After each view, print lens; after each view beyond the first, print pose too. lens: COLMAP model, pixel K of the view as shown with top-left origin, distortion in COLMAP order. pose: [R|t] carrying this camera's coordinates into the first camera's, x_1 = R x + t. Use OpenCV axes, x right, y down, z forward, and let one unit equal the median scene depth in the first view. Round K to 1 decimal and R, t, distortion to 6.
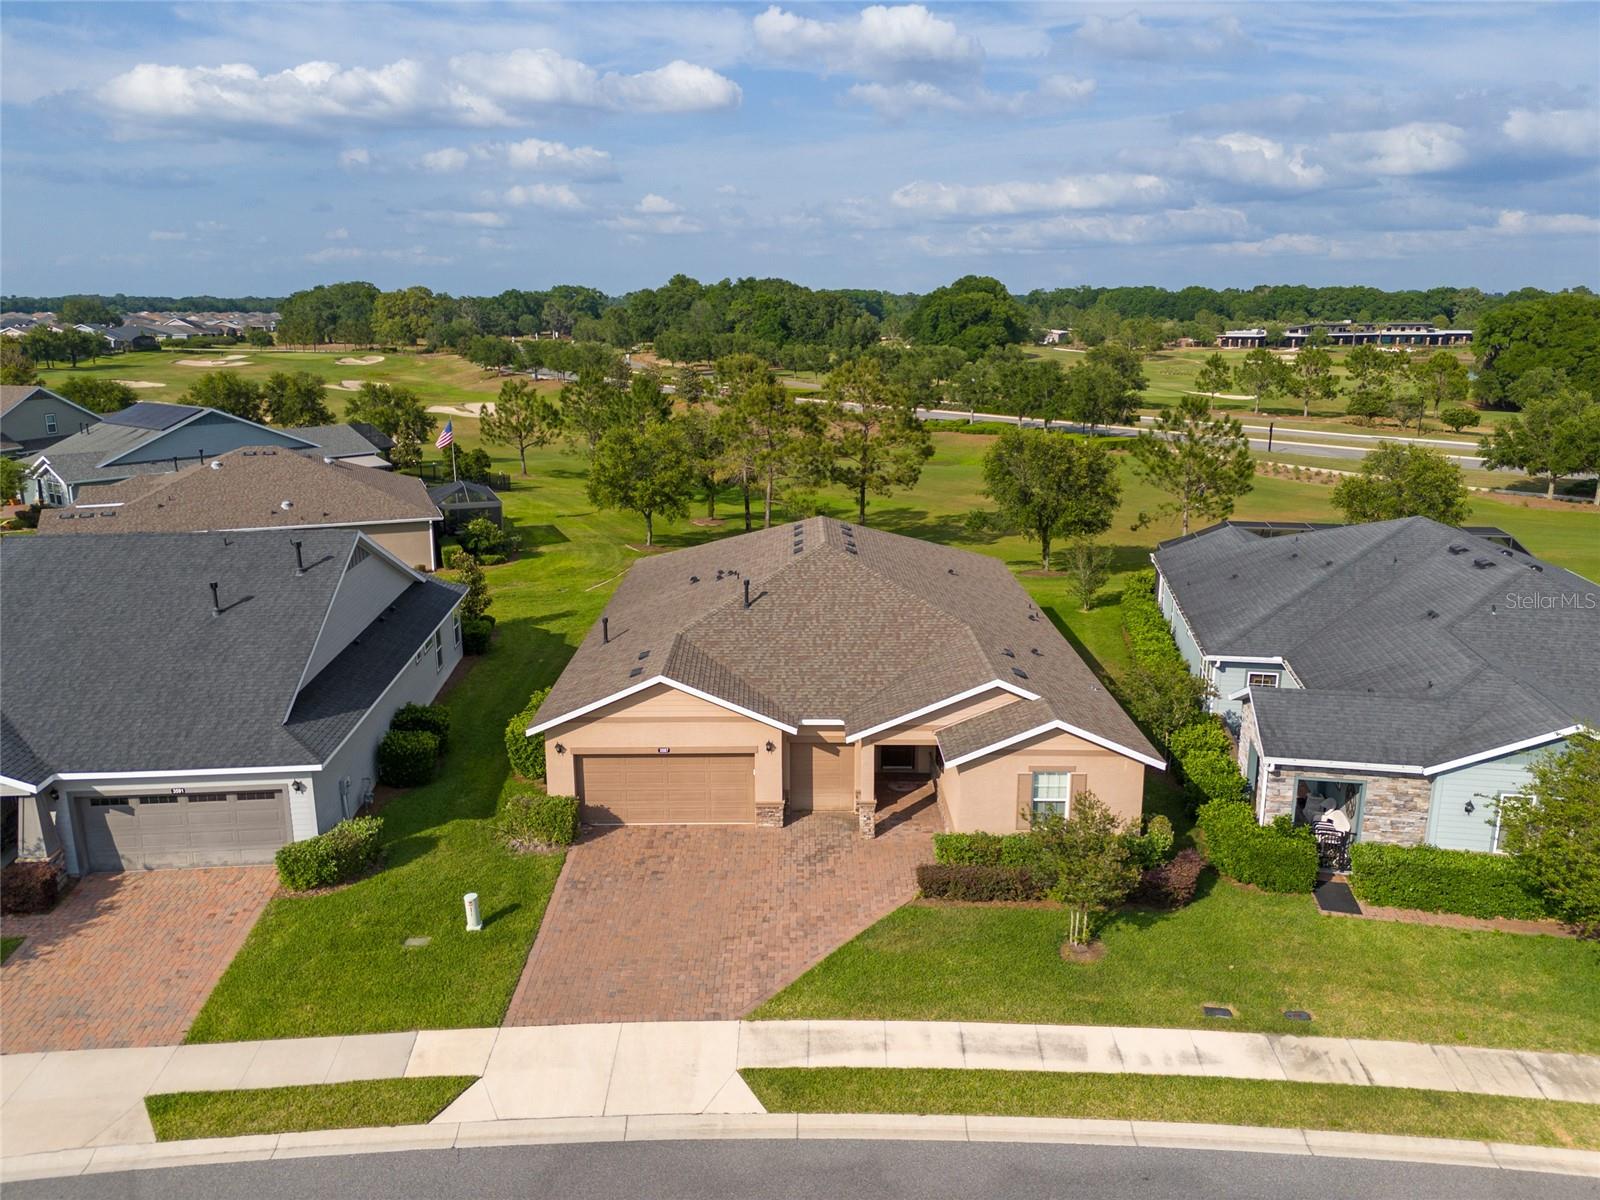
lens RADIAL K [[1192.5, 0, 800.0], [0, 1192.5, 600.0], [0, 0, 1]] dist [0.078096, -0.083391]
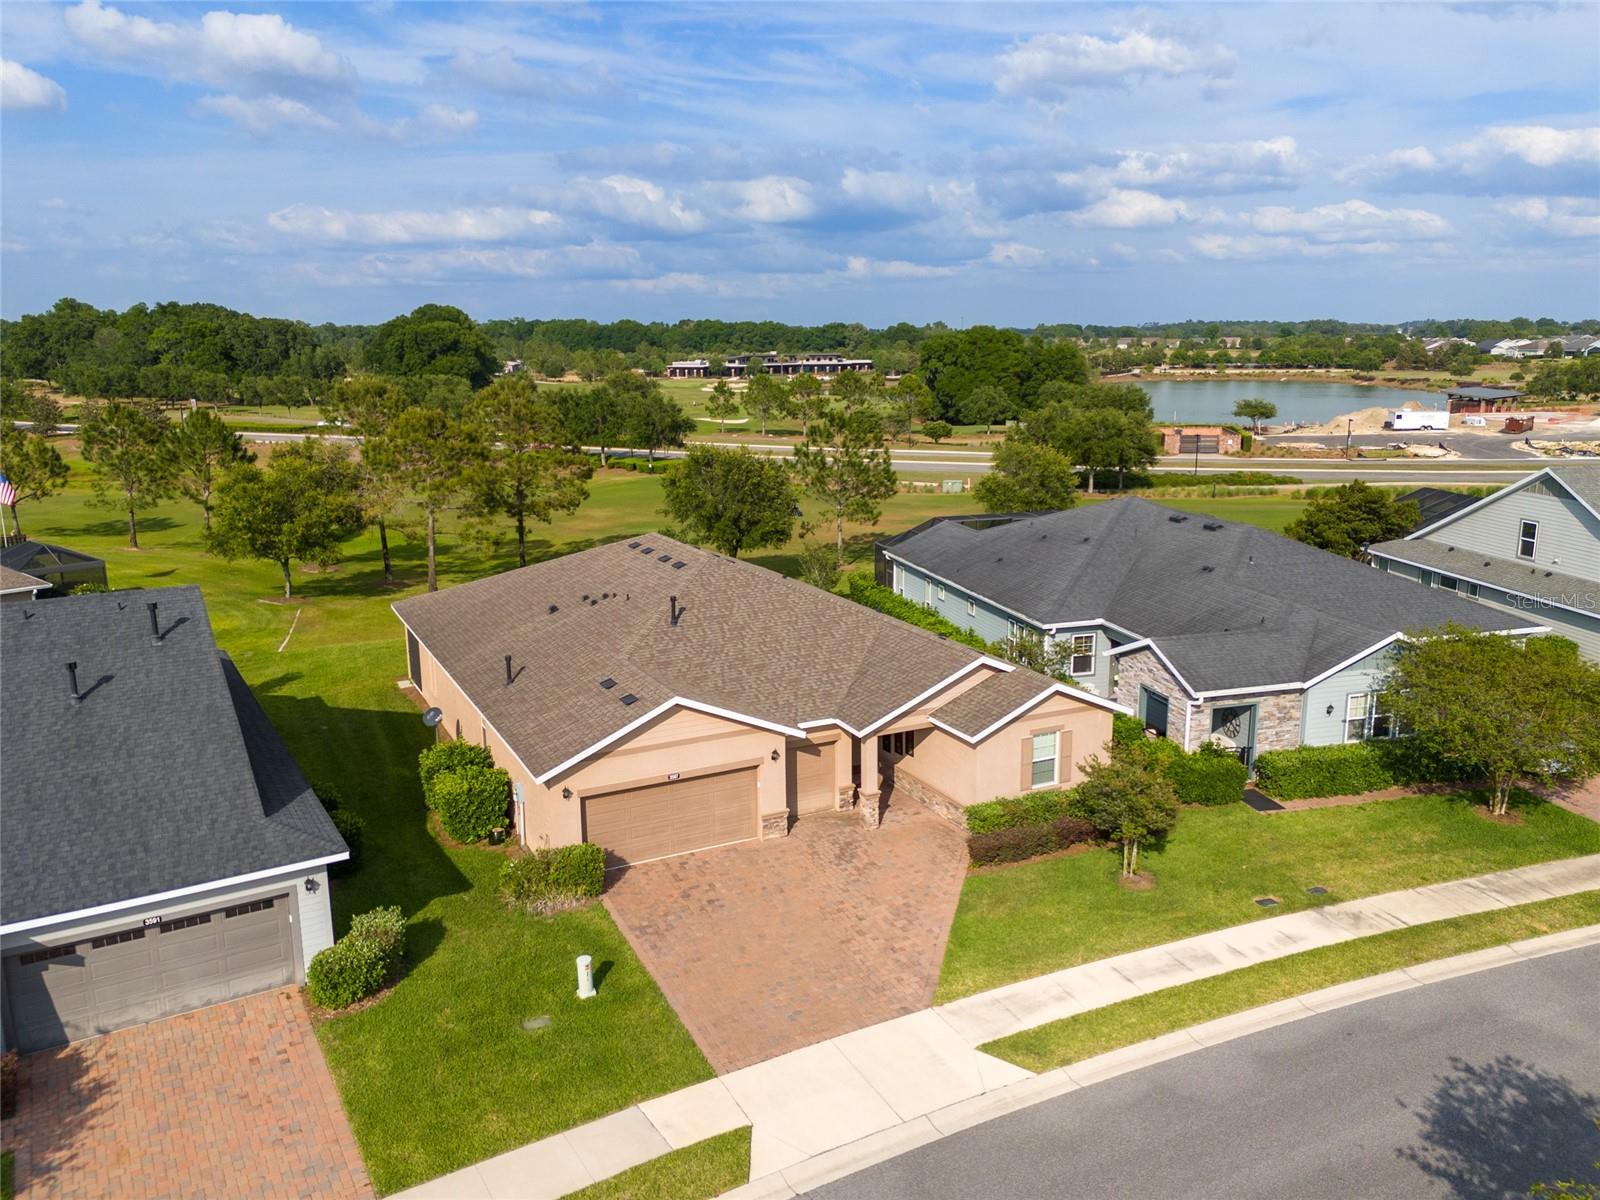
lens RADIAL K [[1210.3, 0, 800.0], [0, 1210.3, 600.0], [0, 0, 1]] dist [0.093735, -0.112313]
pose [[0.893917, -0.099381, 0.437076, -0.417368], [0.112140, 0.993687, -0.003410, 0.001143], [-0.433978, 0.052062, 0.899418, 0.081051]]
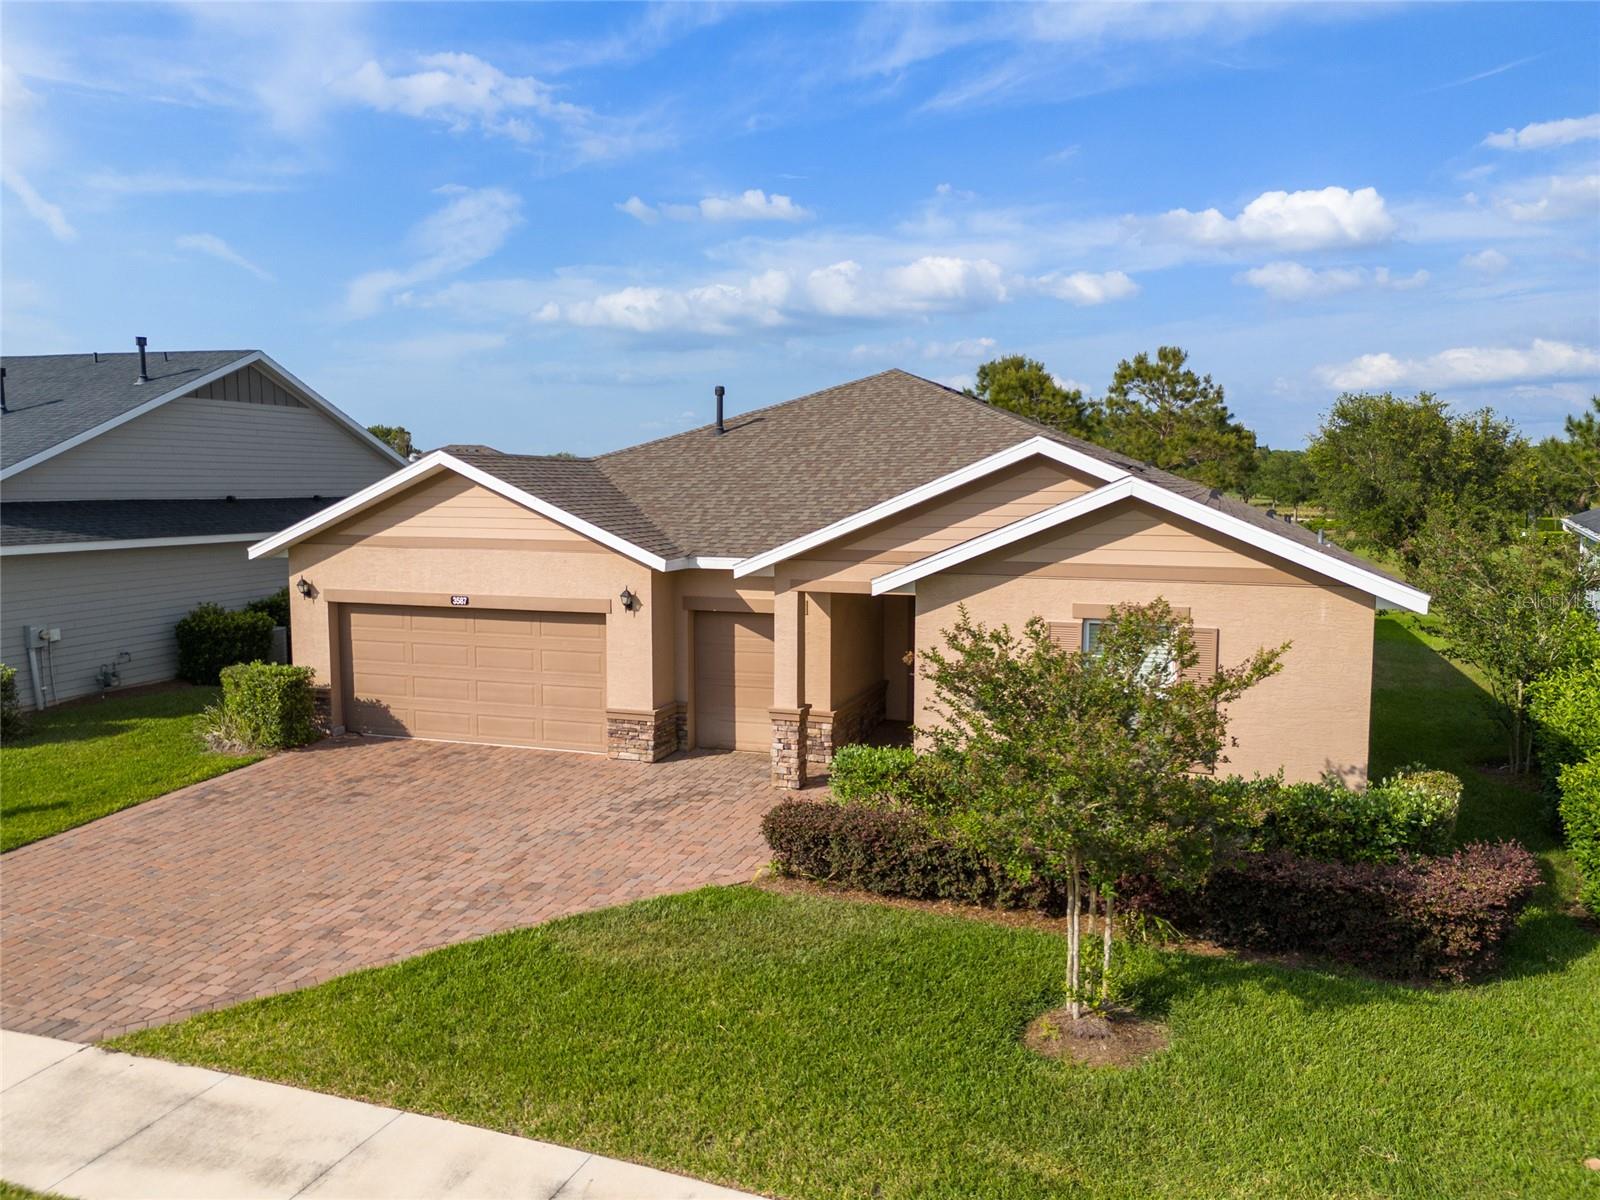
lens RADIAL K [[1177.0, 0, 800.0], [0, 1177.0, 600.0], [0, 0, 1]] dist [0.067490, -0.066830]
pose [[0.942424, 0.036566, -0.332416, 0.213639], [-0.083048, 0.988456, -0.126716, 0.176933], [0.323945, 0.147027, 0.934582, 0.515628]]
